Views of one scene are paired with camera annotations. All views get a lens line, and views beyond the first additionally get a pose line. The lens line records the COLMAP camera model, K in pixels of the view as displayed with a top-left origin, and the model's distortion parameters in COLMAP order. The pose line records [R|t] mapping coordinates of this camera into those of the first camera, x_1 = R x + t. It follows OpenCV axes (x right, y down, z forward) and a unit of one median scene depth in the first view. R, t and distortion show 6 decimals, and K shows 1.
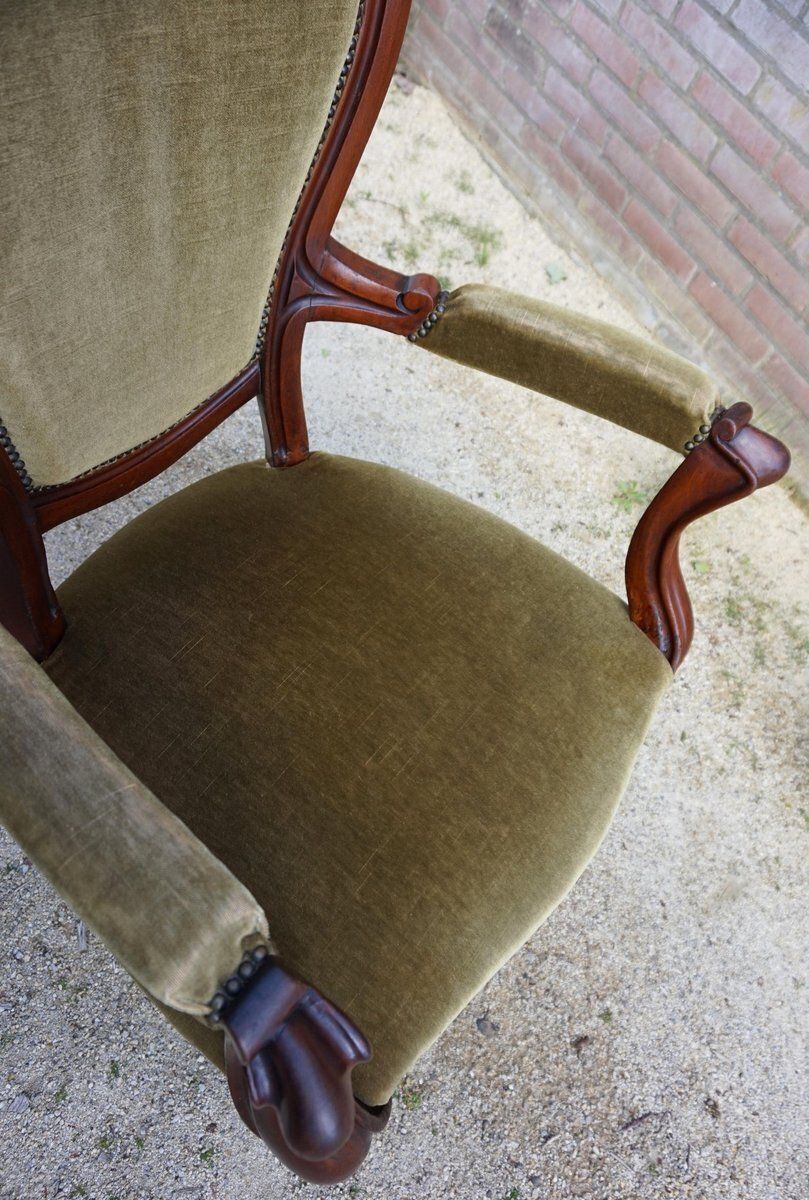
lens RADIAL K [[831.6, 0, 409.2], [0, 831.6, 600.2], [0, 0, 1]] dist [-0.031902, 0.027266]
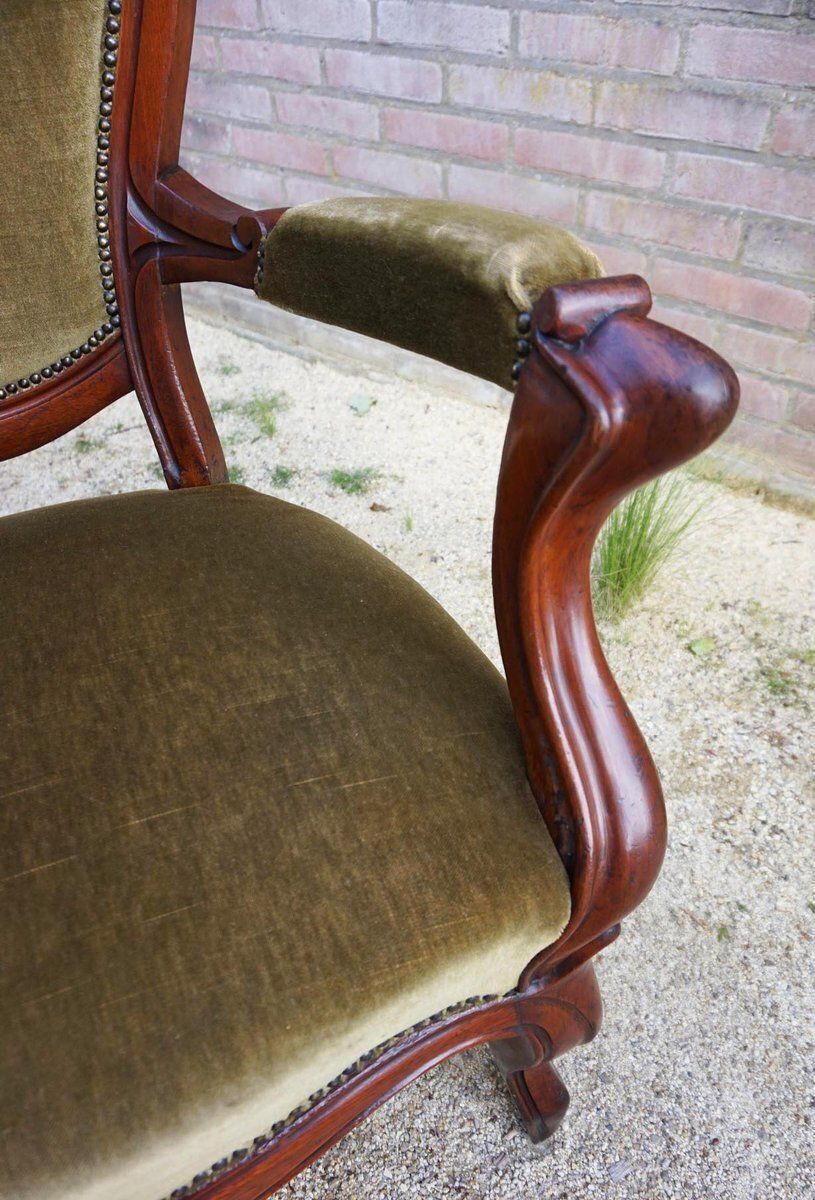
lens RADIAL K [[831.6, 0, 404.0], [0, 831.6, 601.9], [0, 0, 1]] dist [-0.031902, 0.027266]
pose [[0.891306, -0.453148, 0.015160, 0.128851], [0.444703, 0.867200, -0.224063, -0.026134], [0.088387, 0.206450, 0.974457, 0.281707]]
